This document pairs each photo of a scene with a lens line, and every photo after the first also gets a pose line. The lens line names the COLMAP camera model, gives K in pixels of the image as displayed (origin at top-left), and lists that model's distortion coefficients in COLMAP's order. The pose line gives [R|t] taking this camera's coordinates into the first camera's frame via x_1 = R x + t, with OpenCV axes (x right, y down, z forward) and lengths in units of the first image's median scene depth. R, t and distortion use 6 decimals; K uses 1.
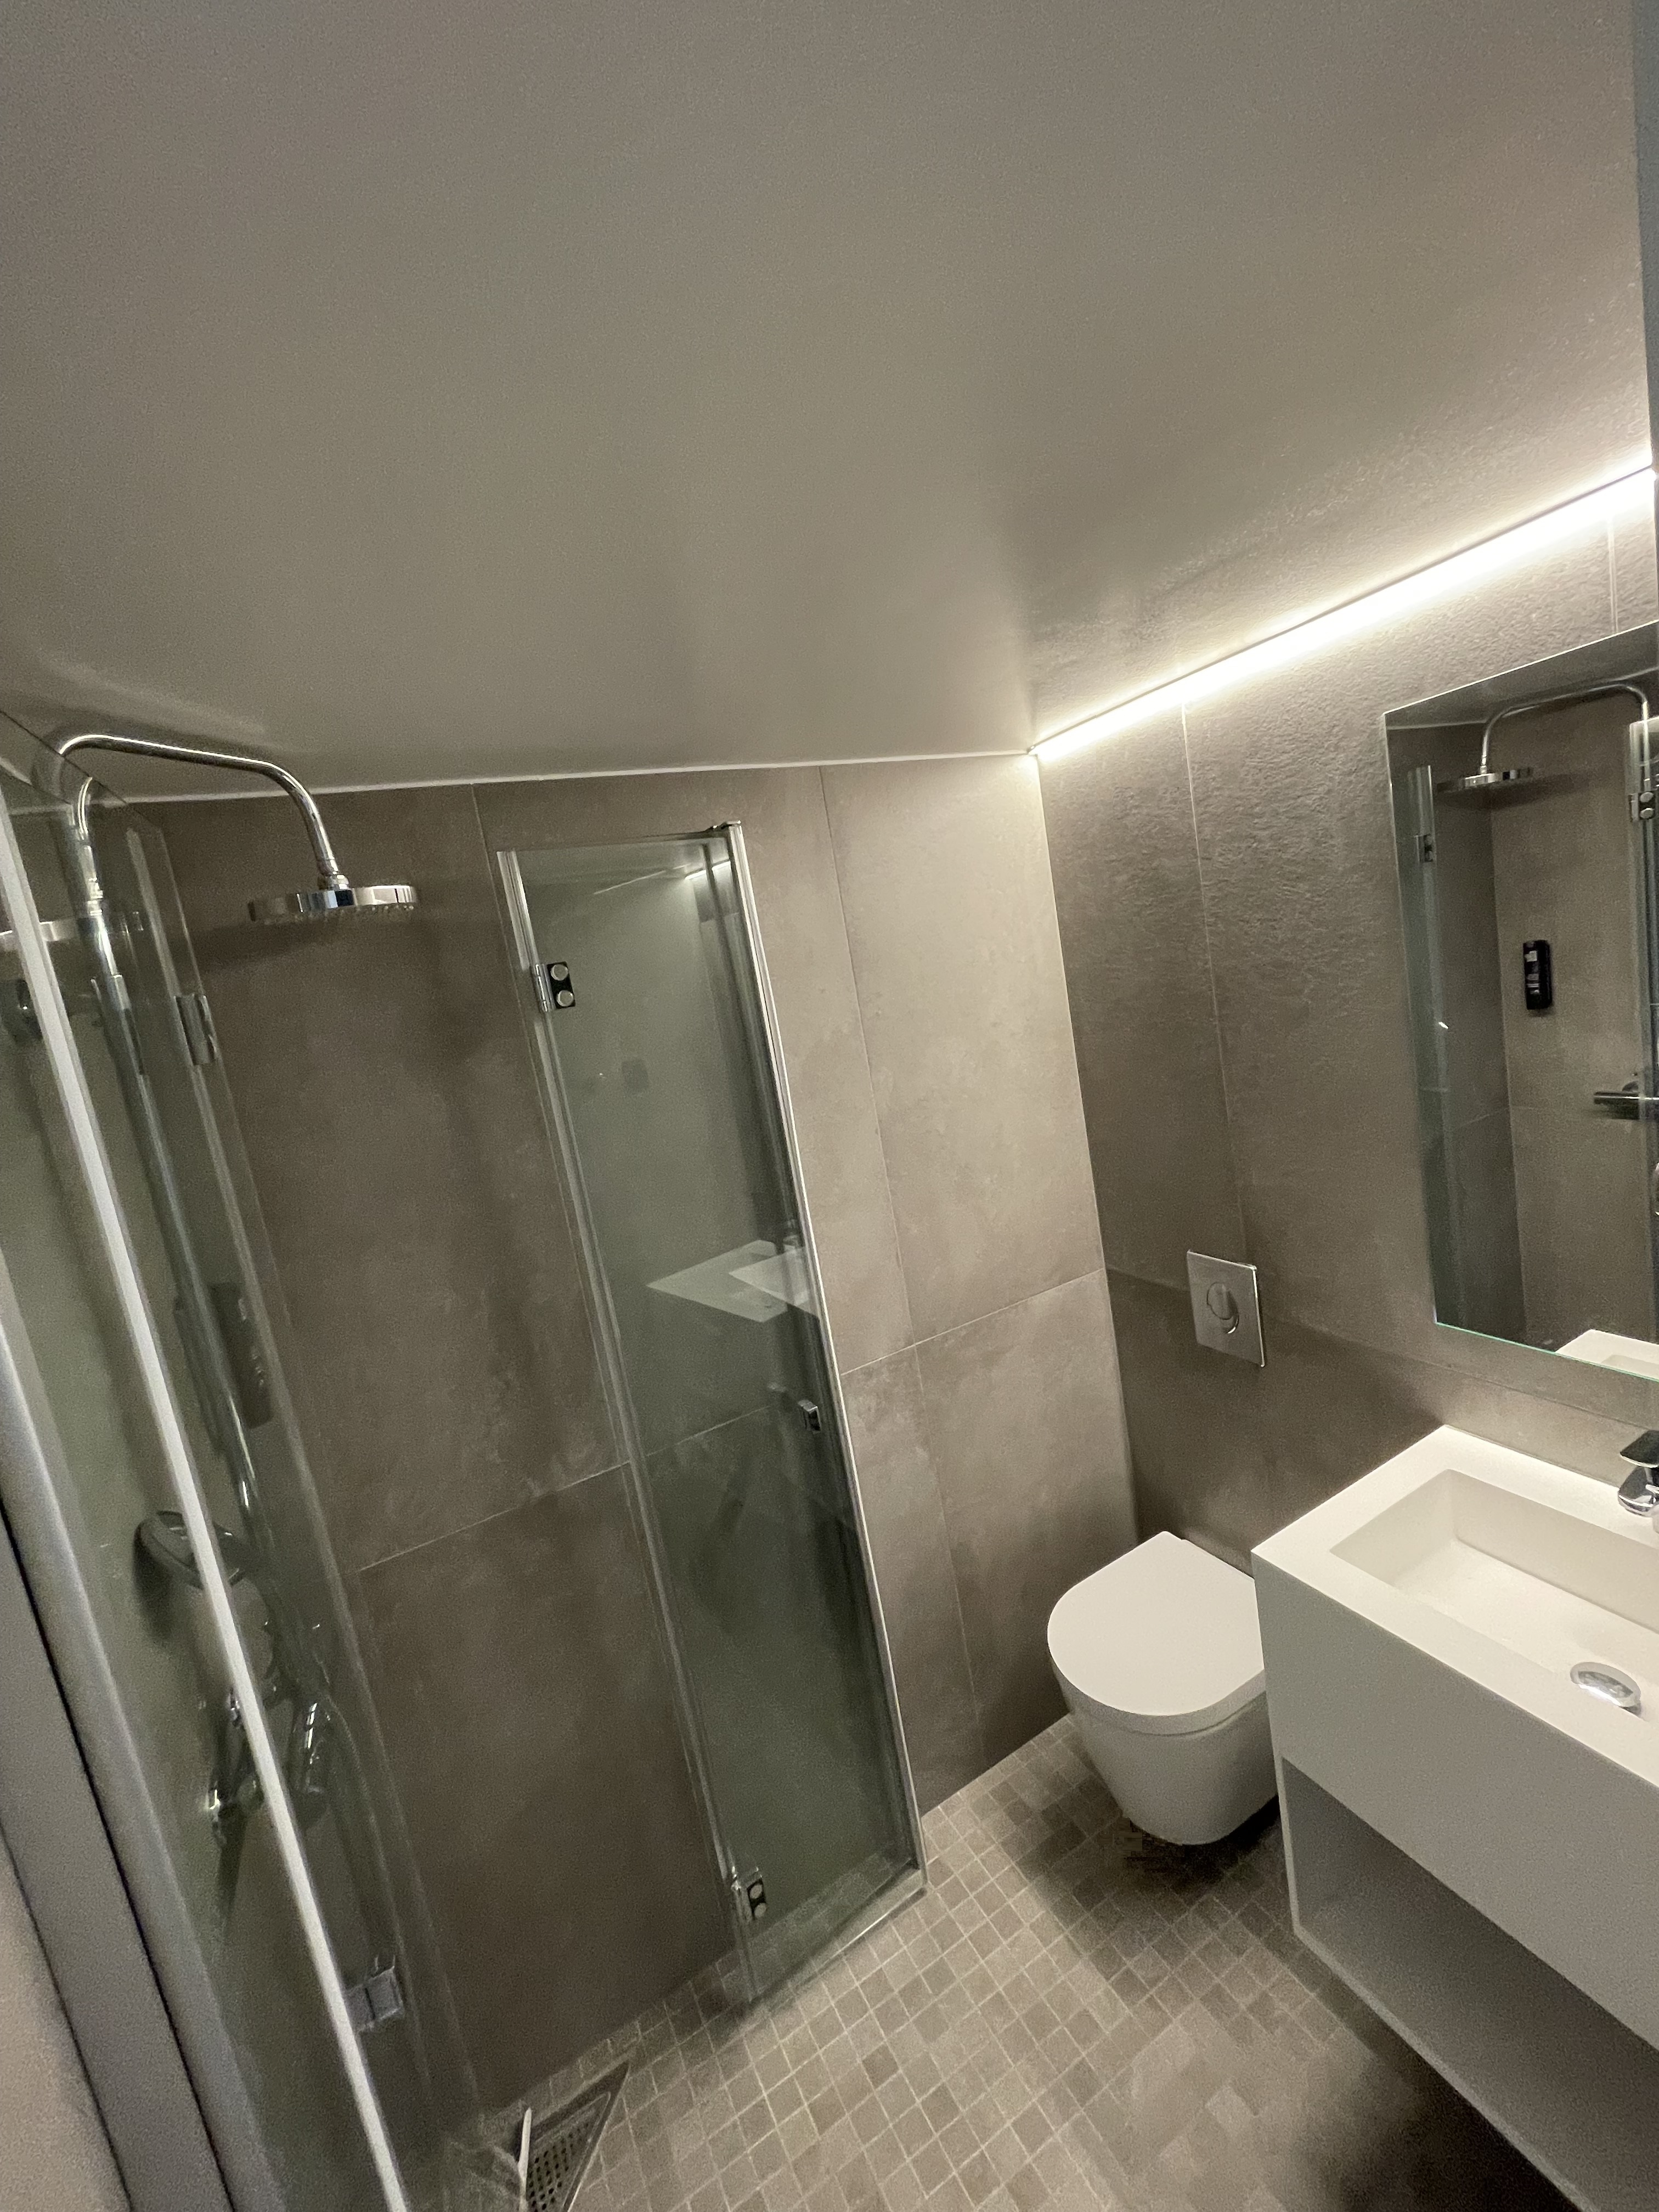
lens RADIAL K [[898.2, 0, 830.8], [0, 898.2, 1097.6], [0, 0, 1]] dist [0.003985, -0.000437]
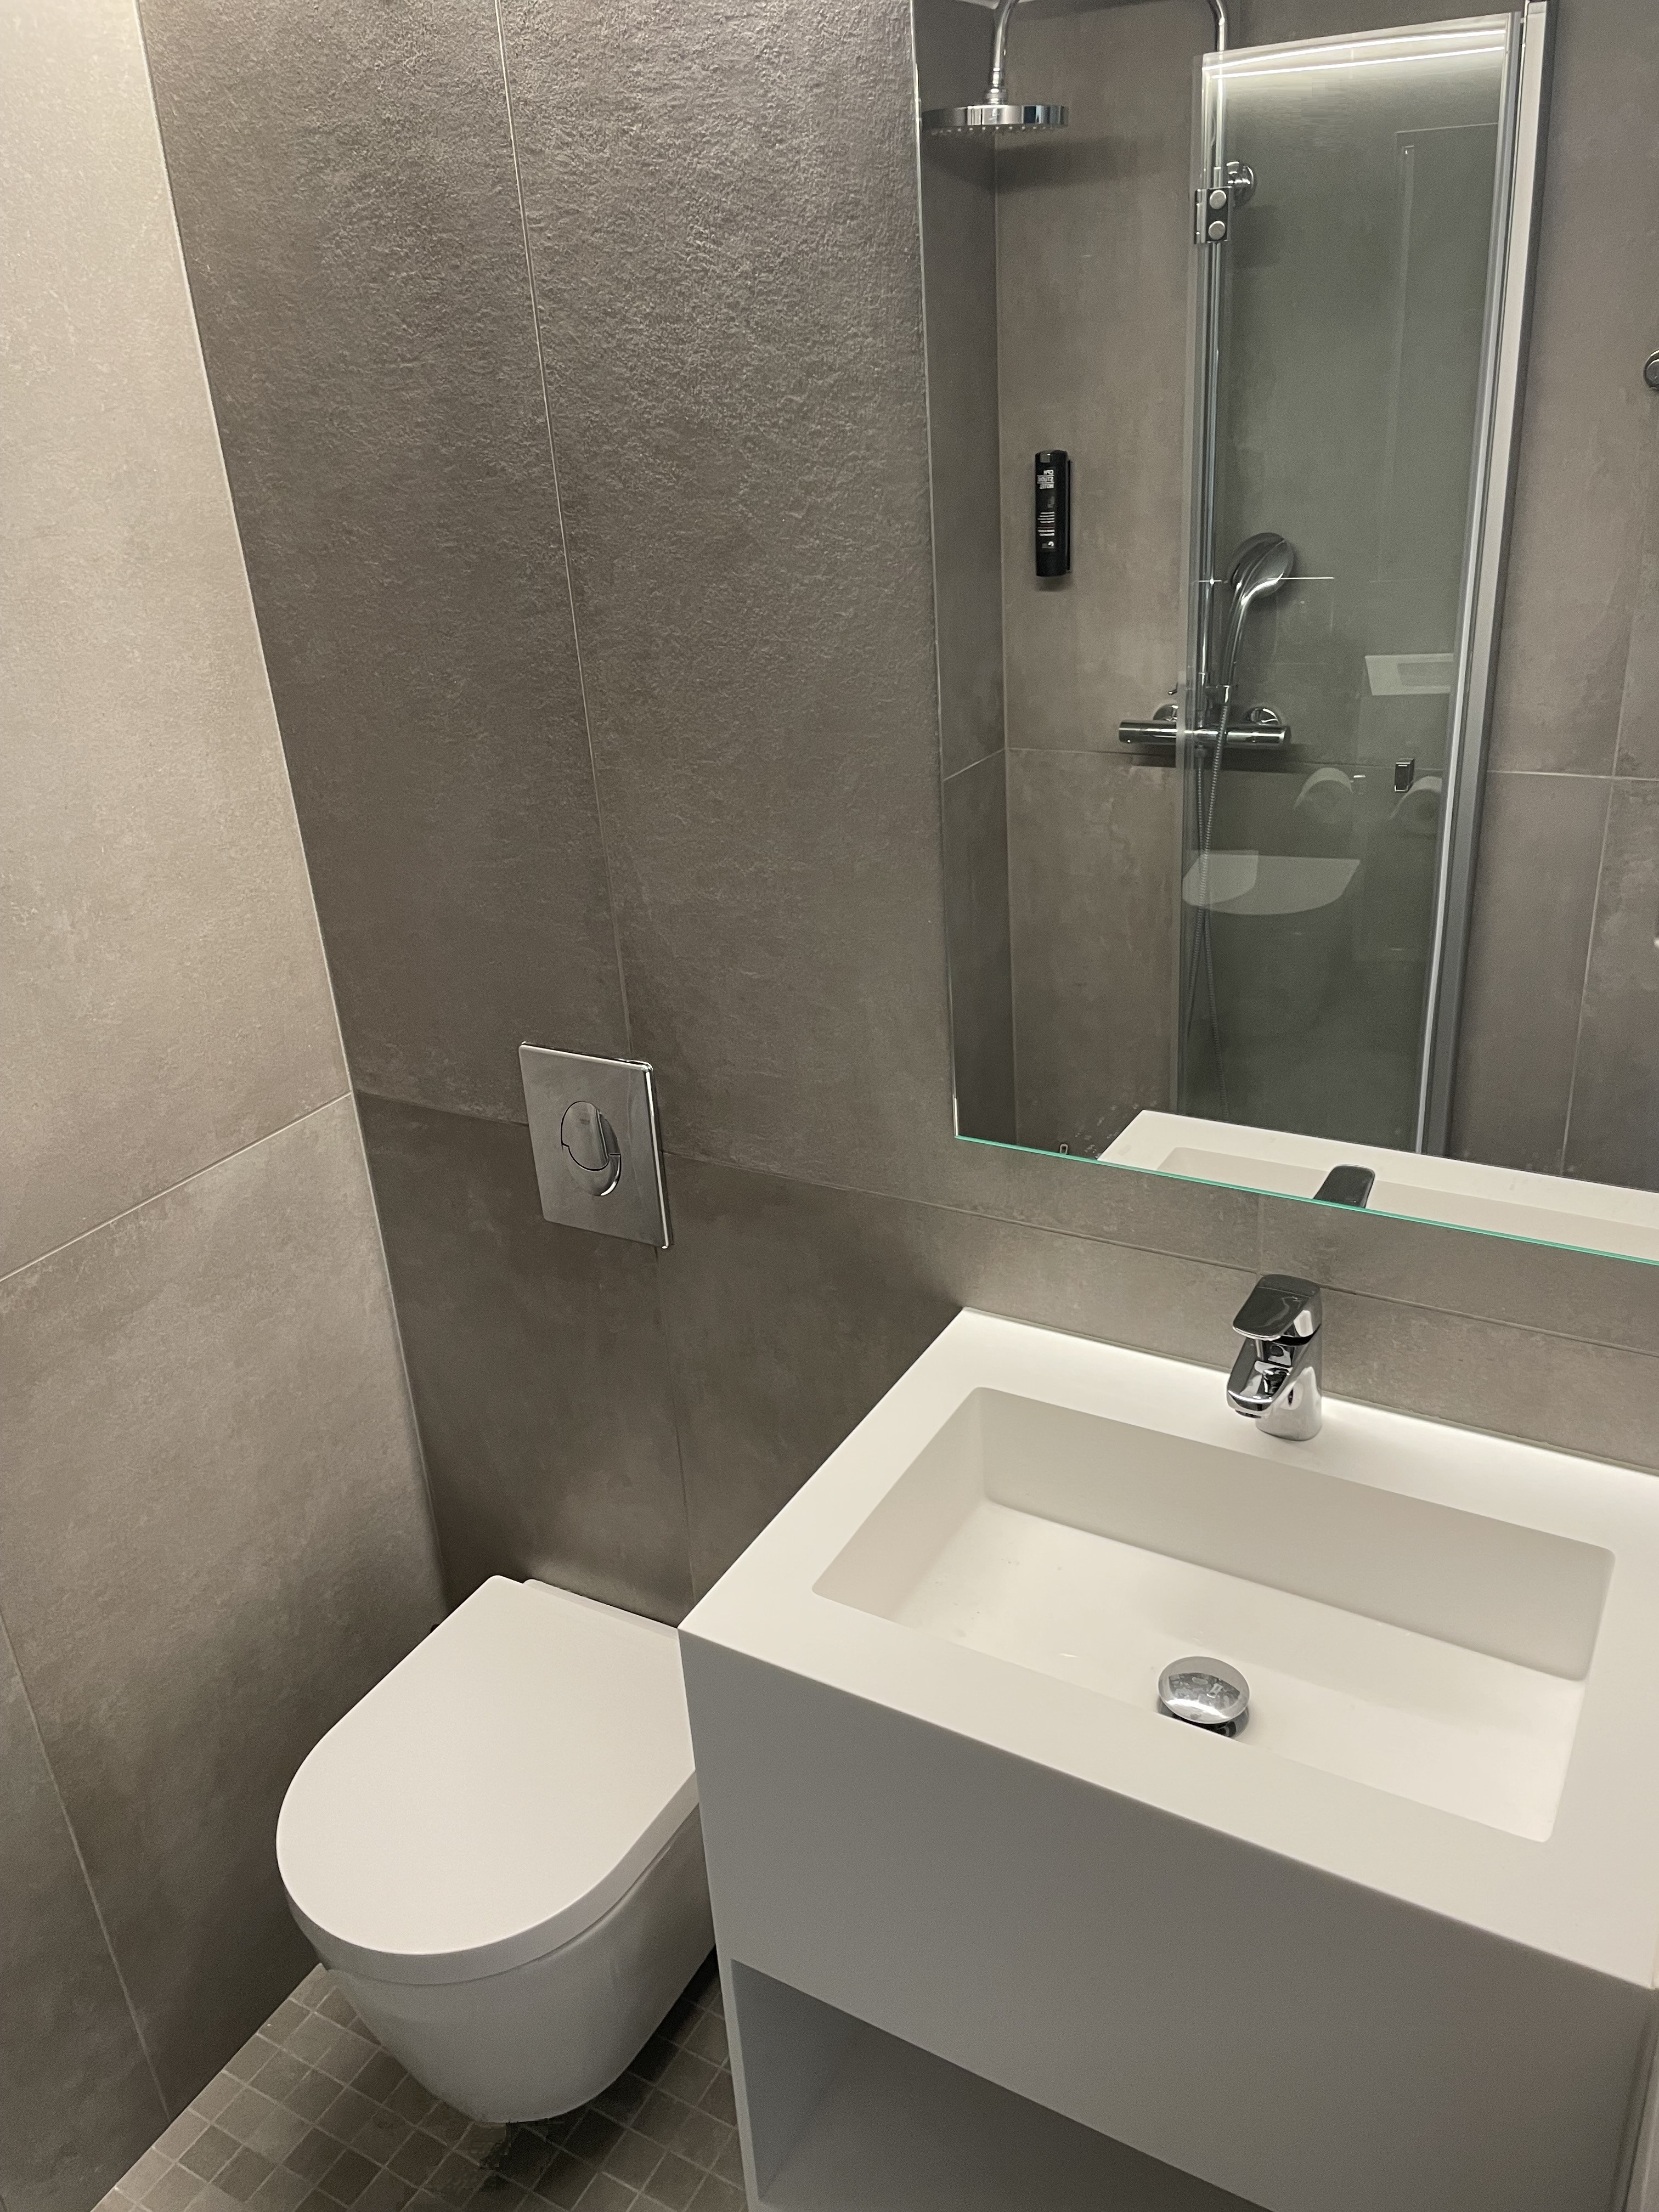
lens RADIAL K [[1686.2, 0, 840.2], [0, 1686.2, 1097.5], [0, 0, 1]] dist [0.063670, -0.073264]
pose [[0.831879, -0.112978, 0.543335, 0.037302], [-0.001595, 0.978568, 0.205919, 0.009105], [-0.554955, -0.172166, 0.813870, 0.146103]]
